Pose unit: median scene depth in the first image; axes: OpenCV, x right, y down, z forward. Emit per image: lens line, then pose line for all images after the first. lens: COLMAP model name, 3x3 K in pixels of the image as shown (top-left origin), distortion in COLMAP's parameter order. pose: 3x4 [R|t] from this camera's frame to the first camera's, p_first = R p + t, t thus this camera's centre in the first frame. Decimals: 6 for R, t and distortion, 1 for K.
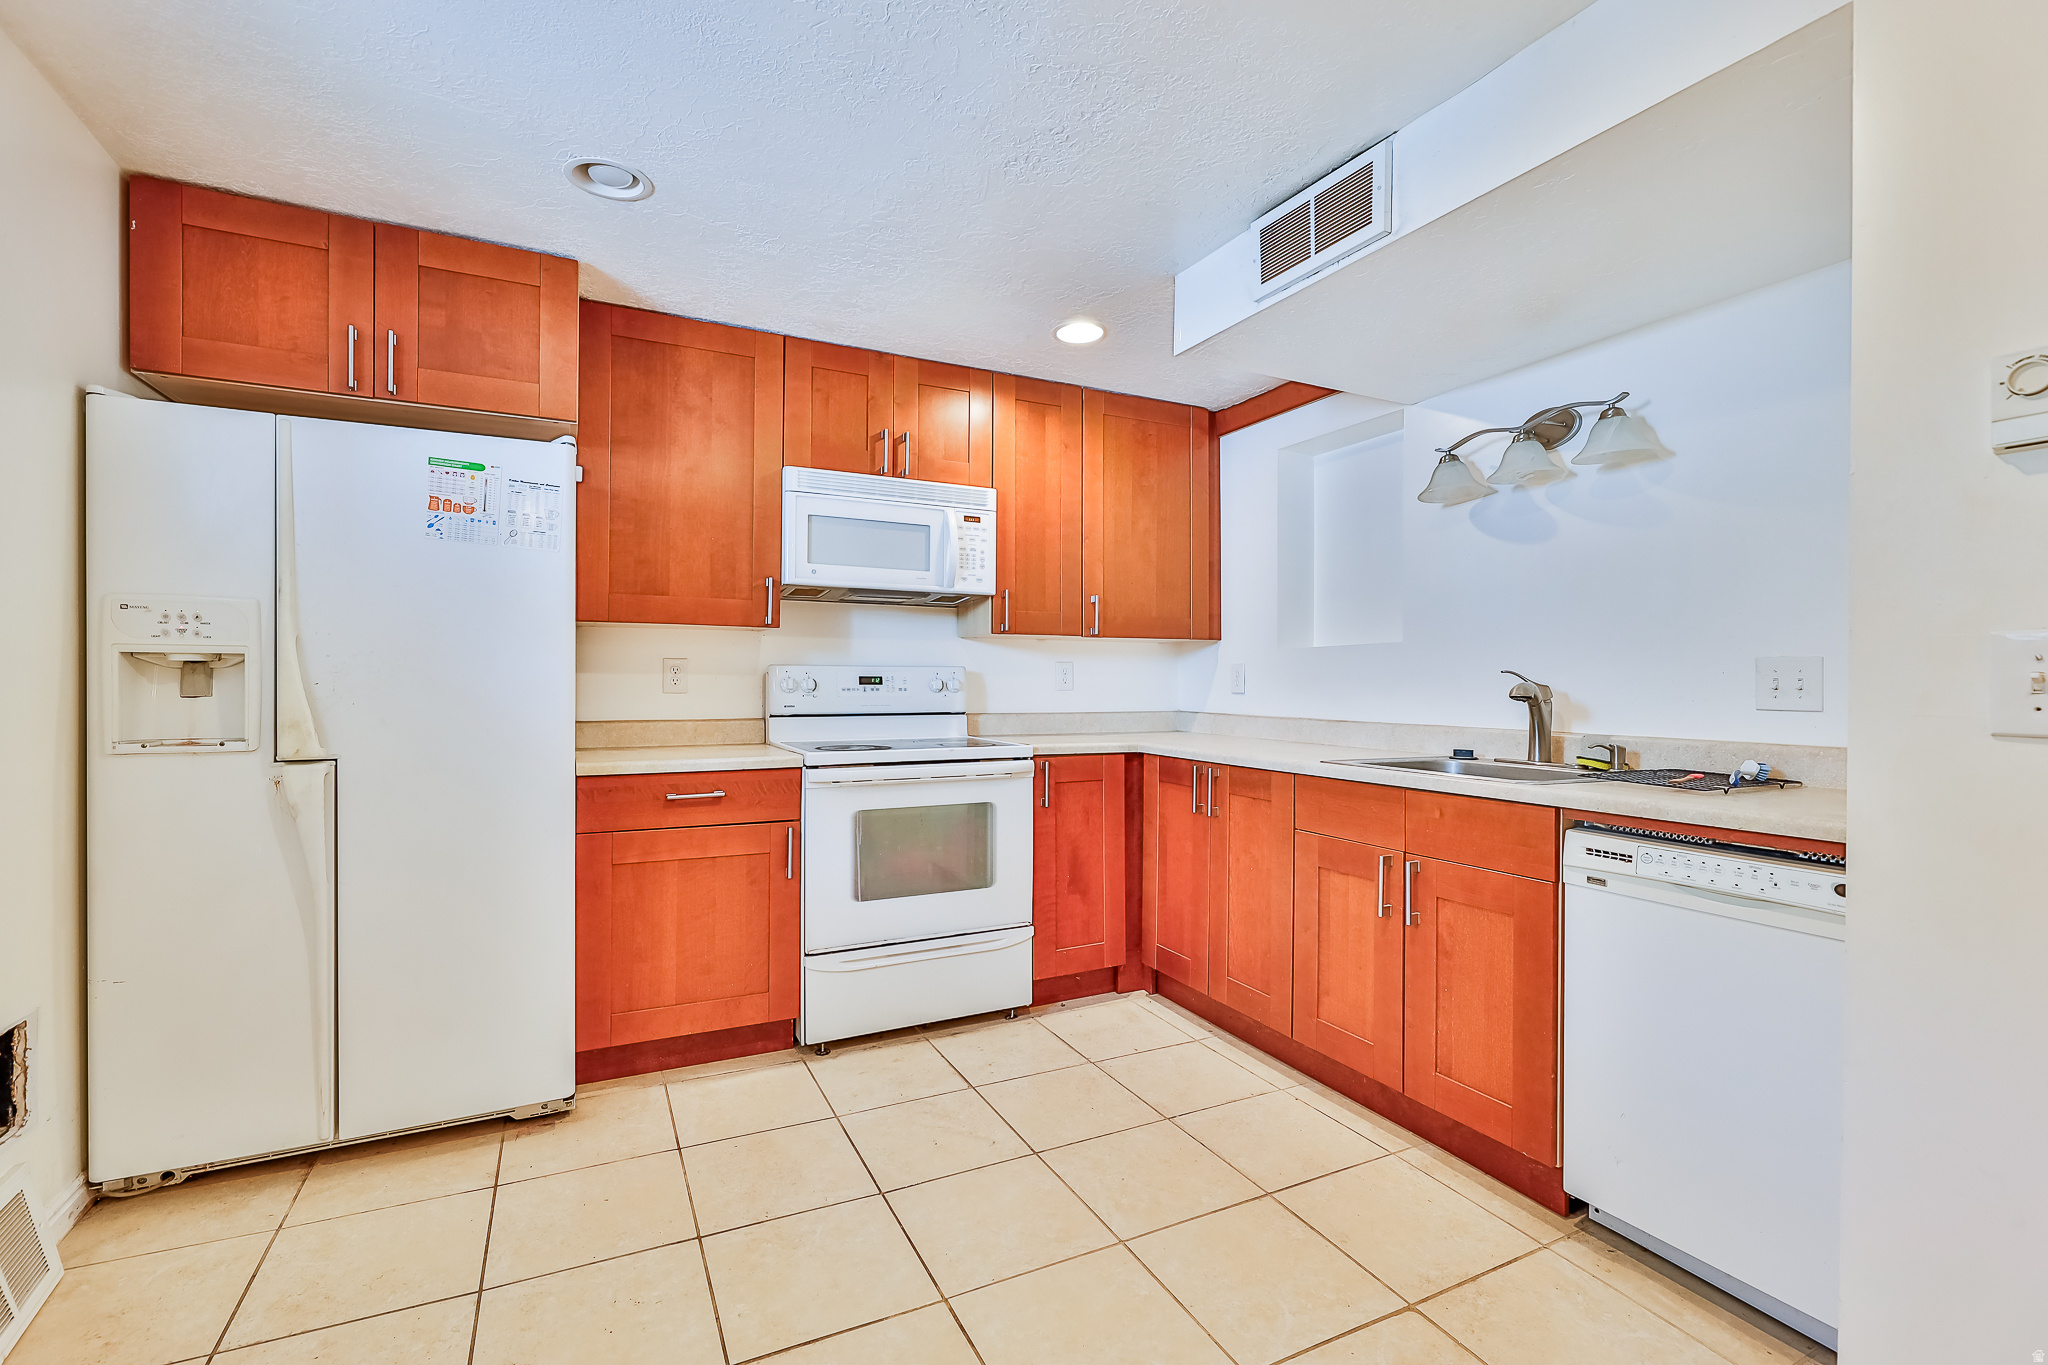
lens RADIAL K [[886.4, 0, 1024.0], [0, 886.4, 661.5], [0, 0, 1]] dist [-0.000273, -0.000057]
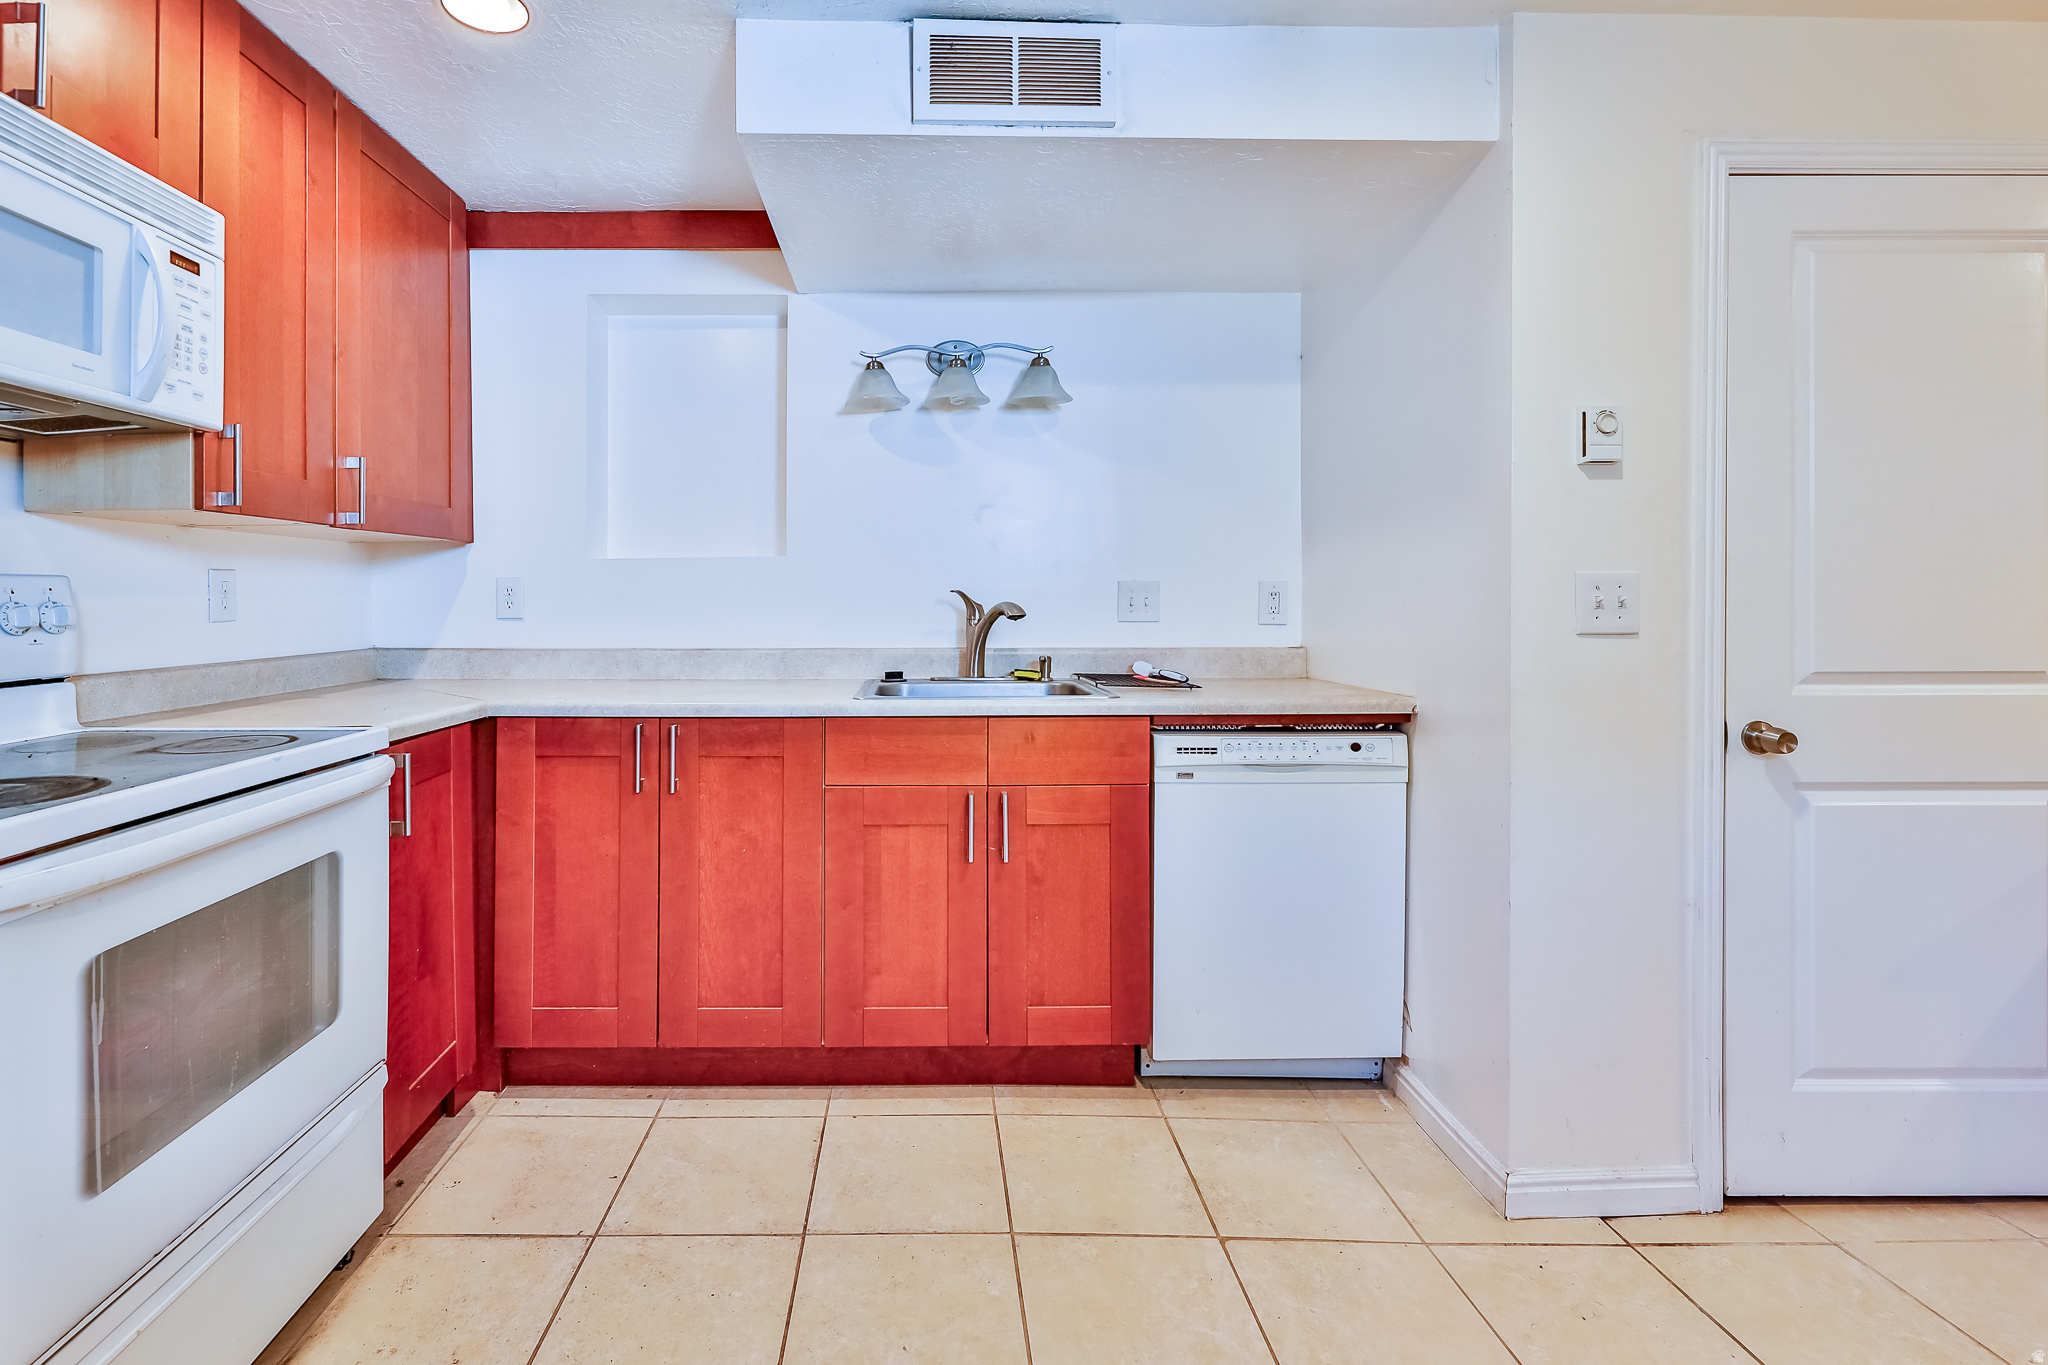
lens RADIAL K [[915.1, 0, 1024.3], [0, 915.1, 585.7], [0, 0, 1]] dist [0.001623, -0.000256]
pose [[0.443967, 0.007636, 0.896010, -0.331642], [-0.015994, 0.999872, -0.000596, 0.004041], [-0.895900, -0.014067, 0.444033, 0.431560]]
